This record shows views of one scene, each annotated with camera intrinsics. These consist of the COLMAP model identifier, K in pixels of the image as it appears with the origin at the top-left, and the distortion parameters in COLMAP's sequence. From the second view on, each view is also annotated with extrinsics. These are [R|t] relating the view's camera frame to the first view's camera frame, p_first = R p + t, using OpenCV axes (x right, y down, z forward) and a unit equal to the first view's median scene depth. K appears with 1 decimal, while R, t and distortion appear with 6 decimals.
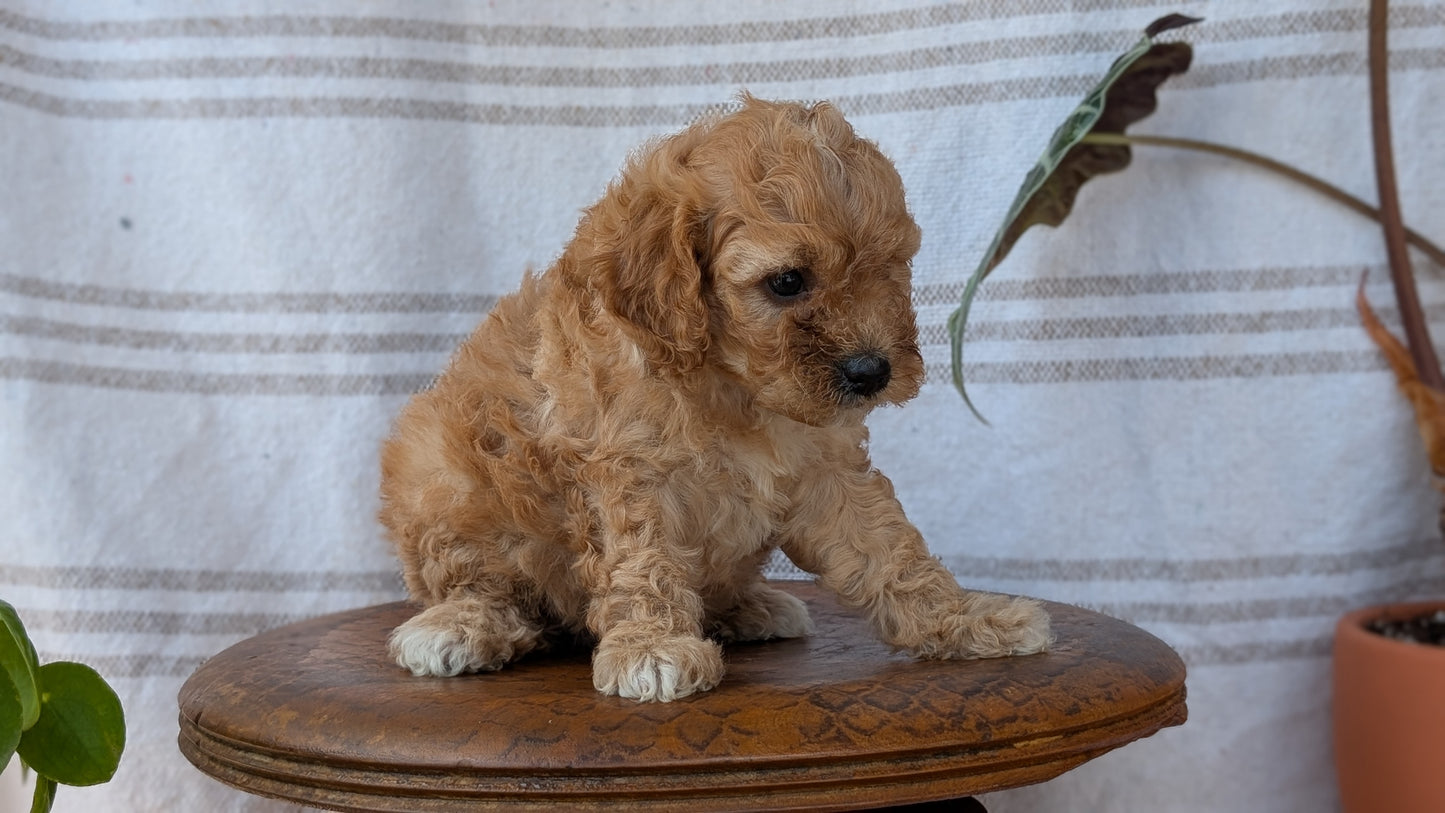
lens RADIAL K [[2171.2, 0, 834.4], [0, 2171.2, 412.5], [0, 0, 1]] dist [-0.032668, 0.000000]
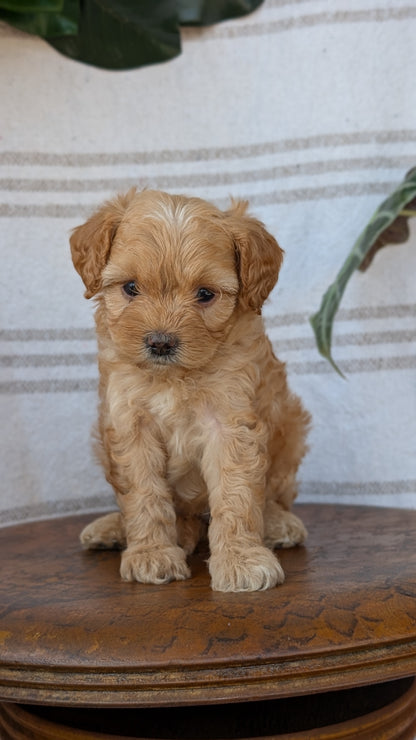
lens RADIAL K [[1111.9, 0, 214.6], [0, 1111.9, 396.6], [0, 0, 1]] dist [-0.032668, 0.000000]
pose [[0.975247, -0.044199, 0.216654, -0.265674], [0.046423, 0.998908, -0.005184, 0.004122], [-0.216188, 0.015113, 0.976235, 0.307027]]
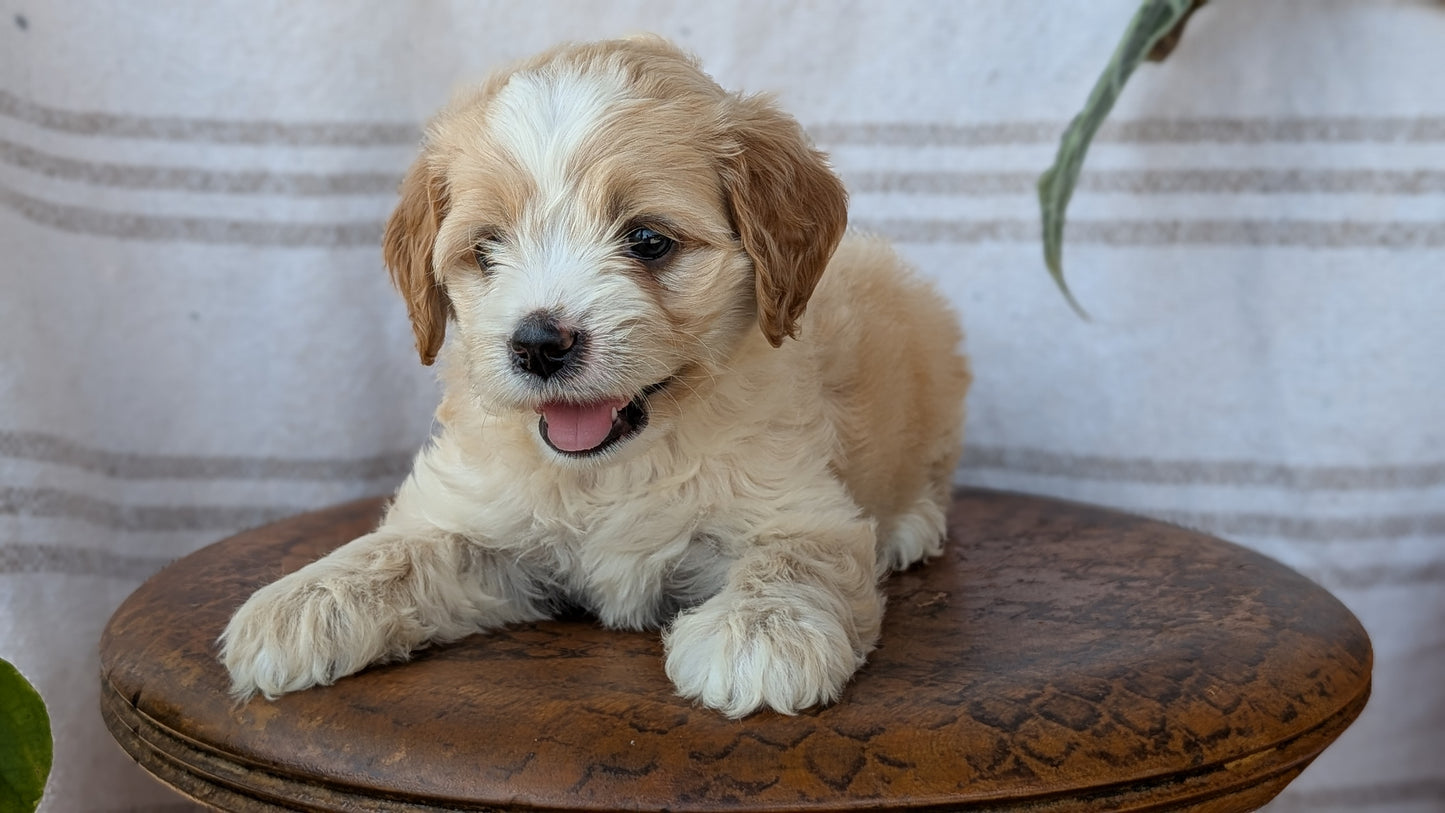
lens RADIAL K [[2171.2, 0, 750.9], [0, 2171.2, 430.6], [0, 0, 1]] dist [-0.032668, 0.000000]
pose [[0.999306, 0.016214, 0.033542, -0.109953], [-0.019812, 0.993747, 0.109883, -0.044847], [-0.031551, -0.110471, 0.993378, 0.250023]]
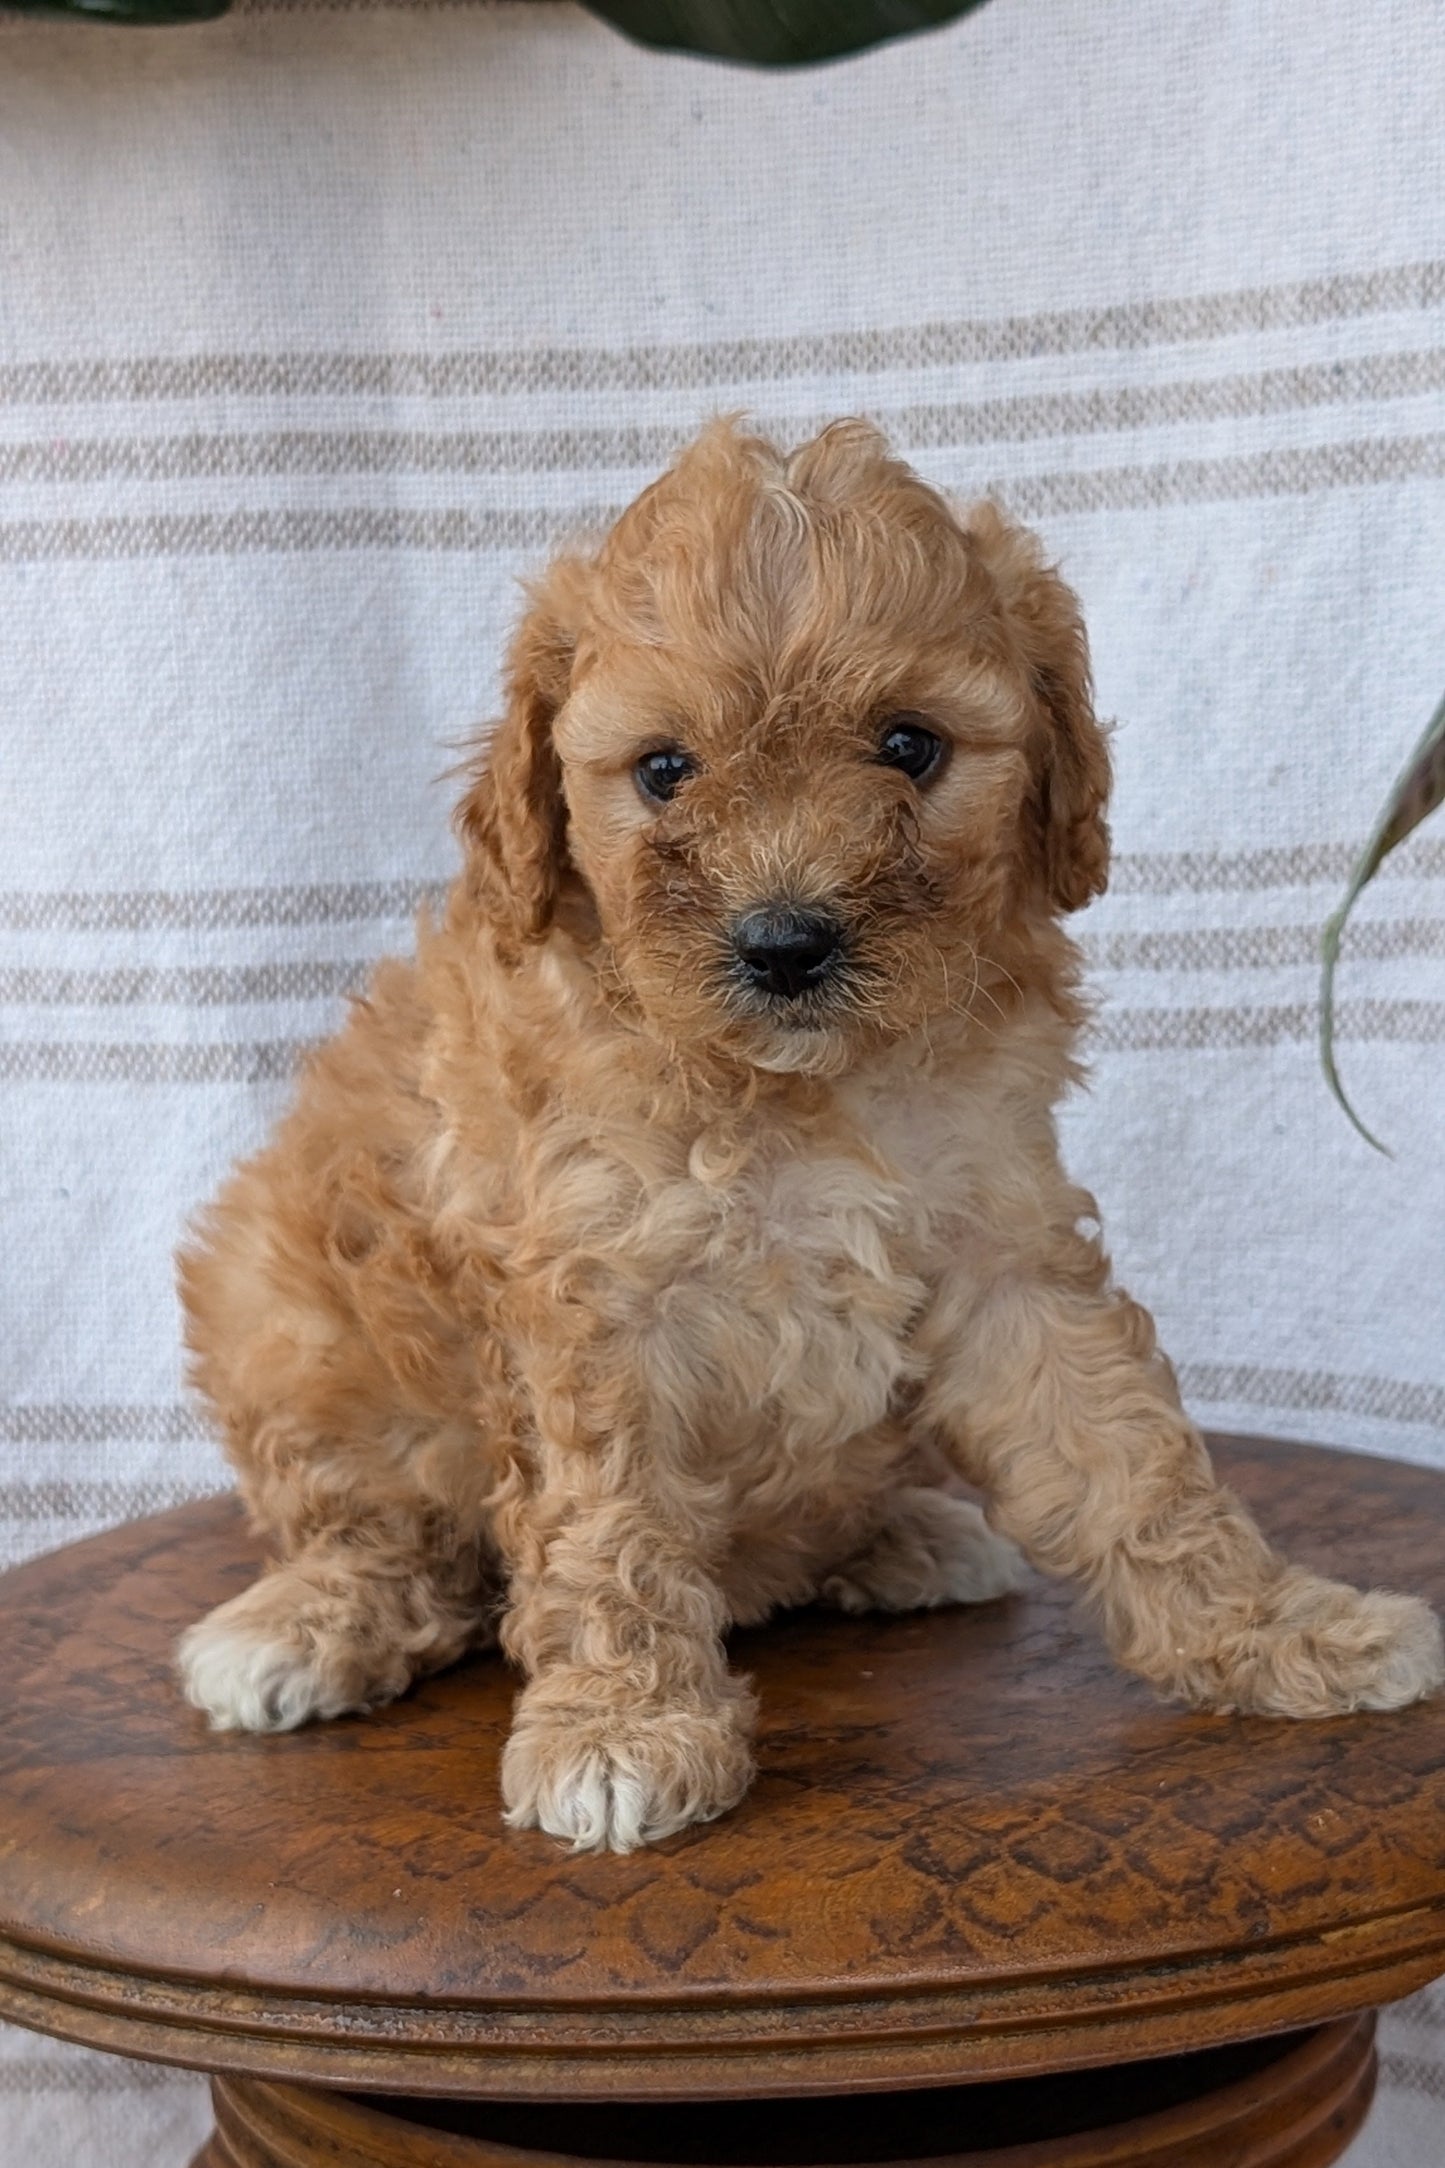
lens RADIAL K [[3860.6, 0, 750.8], [0, 3860.6, 1354.2], [0, 0, 1]] dist [-0.044838, 0.000000]
pose [[0.984160, 0.001869, -0.177273, 0.107703], [0.025269, 0.988256, 0.150701, -0.113543], [0.175473, -0.152794, 0.972555, 0.131008]]
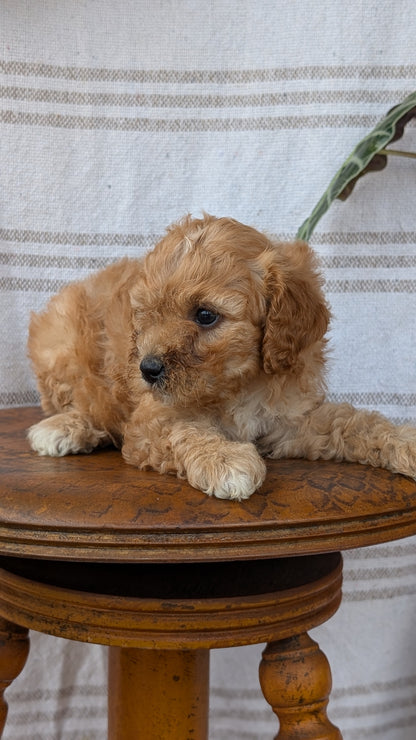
lens RADIAL K [[1111.9, 0, 228.2], [0, 1111.9, 418.3], [0, 0, 1]] dist [-0.032668, 0.000000]
pose [[0.978502, 0.008524, 0.206060, -0.233631], [-0.029037, 0.994887, 0.096732, 0.003385], [-0.204181, -0.100636, 0.973747, 0.190151]]
